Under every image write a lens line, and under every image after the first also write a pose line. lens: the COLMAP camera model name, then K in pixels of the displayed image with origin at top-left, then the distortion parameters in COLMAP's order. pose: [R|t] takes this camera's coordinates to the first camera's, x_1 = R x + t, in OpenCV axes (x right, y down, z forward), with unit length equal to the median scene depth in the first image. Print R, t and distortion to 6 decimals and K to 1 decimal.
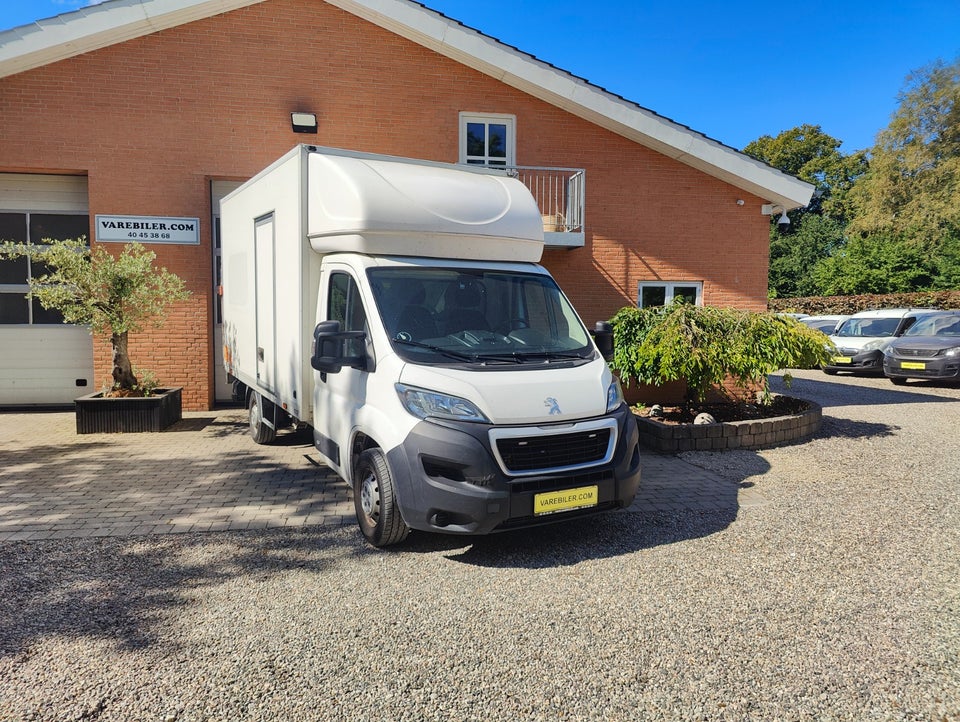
lens RADIAL K [[661.9, 0, 477.7], [0, 661.9, 366.4], [0, 0, 1]] dist [0.021931, -0.019025]
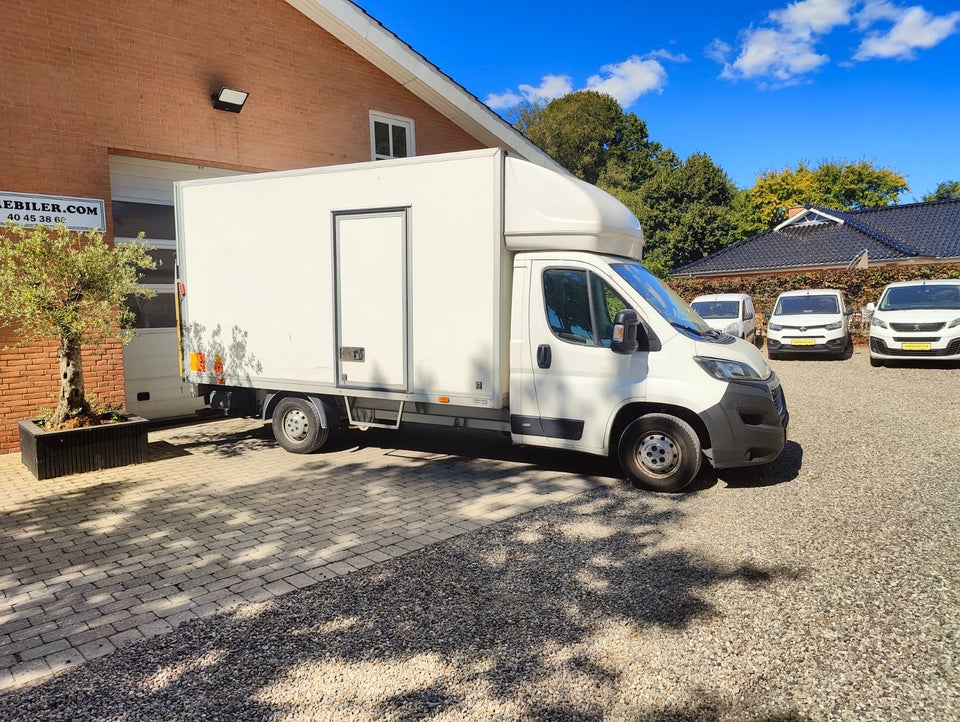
lens RADIAL K [[661.9, 0, 470.0], [0, 661.9, 357.5], [0, 0, 1]] dist [0.021931, -0.019025]
pose [[0.829329, -0.072760, 0.554003, -0.521186], [0.075626, 0.996979, 0.017729, -0.012654], [-0.553619, 0.027194, 0.832326, 0.085500]]
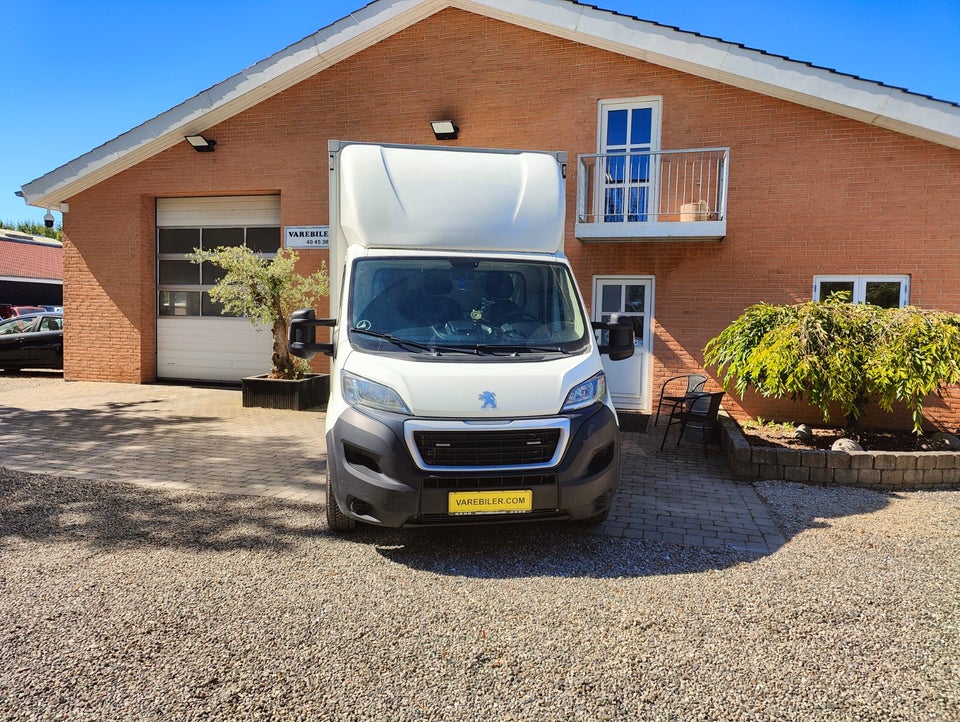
lens RADIAL K [[661.9, 0, 456.1], [0, 661.9, 360.9], [0, 0, 1]] dist [0.021931, -0.019025]
pose [[0.905471, 0.037713, -0.422730, 0.214965], [-0.043324, 0.999054, -0.003668, 0.004086], [0.422192, 0.021636, 0.906248, 0.057185]]
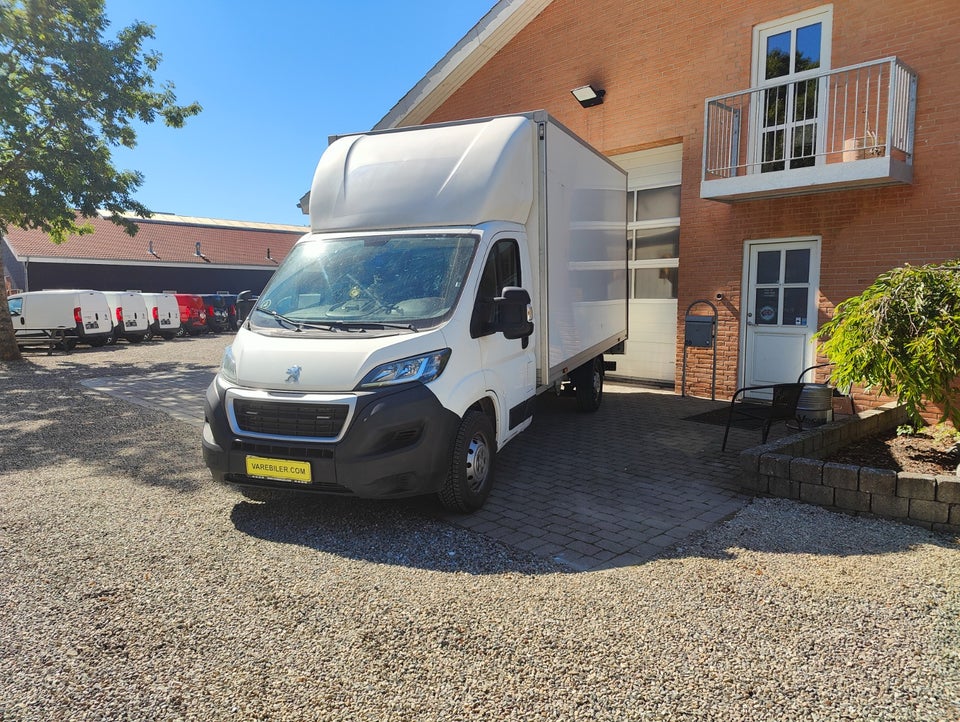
lens RADIAL K [[661.9, 0, 470.0], [0, 661.9, 361.7], [0, 0, 1]] dist [0.021931, -0.019025]
pose [[0.561882, 0.070341, -0.824222, 0.492277], [-0.051577, 0.997418, 0.049961, -0.010003], [0.825608, 0.014439, 0.564059, 0.299947]]
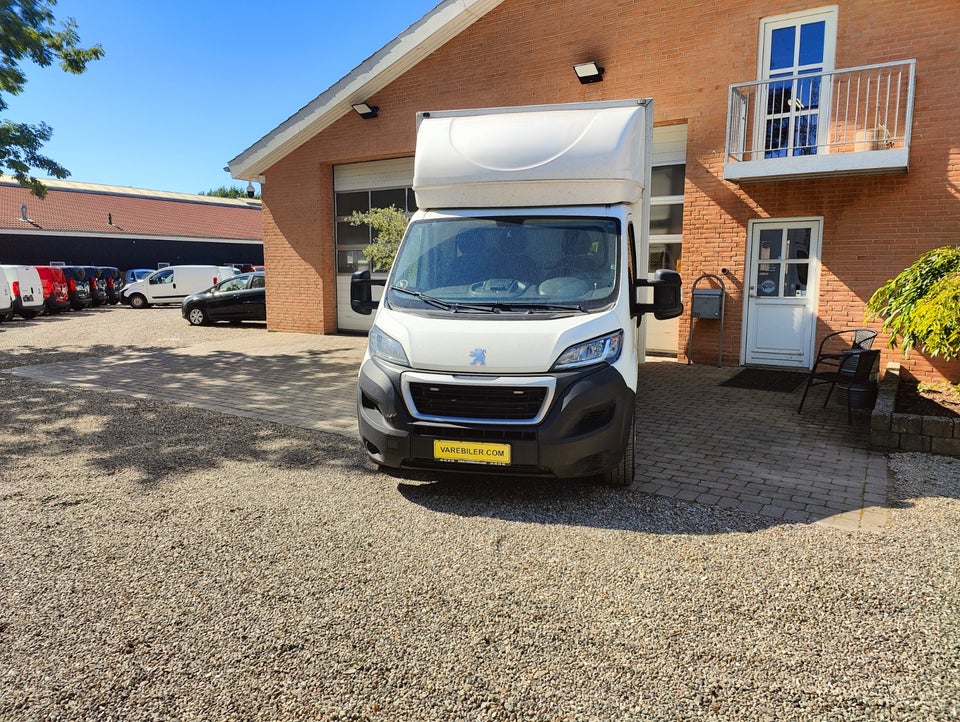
lens RADIAL K [[661.9, 0, 486.3], [0, 661.9, 367.3], [0, 0, 1]] dist [0.021931, -0.019025]
pose [[0.731931, 0.094041, -0.674858, 0.357335], [-0.040095, 0.994658, 0.095120, -0.008572], [0.680199, -0.042563, 0.731791, 0.132477]]
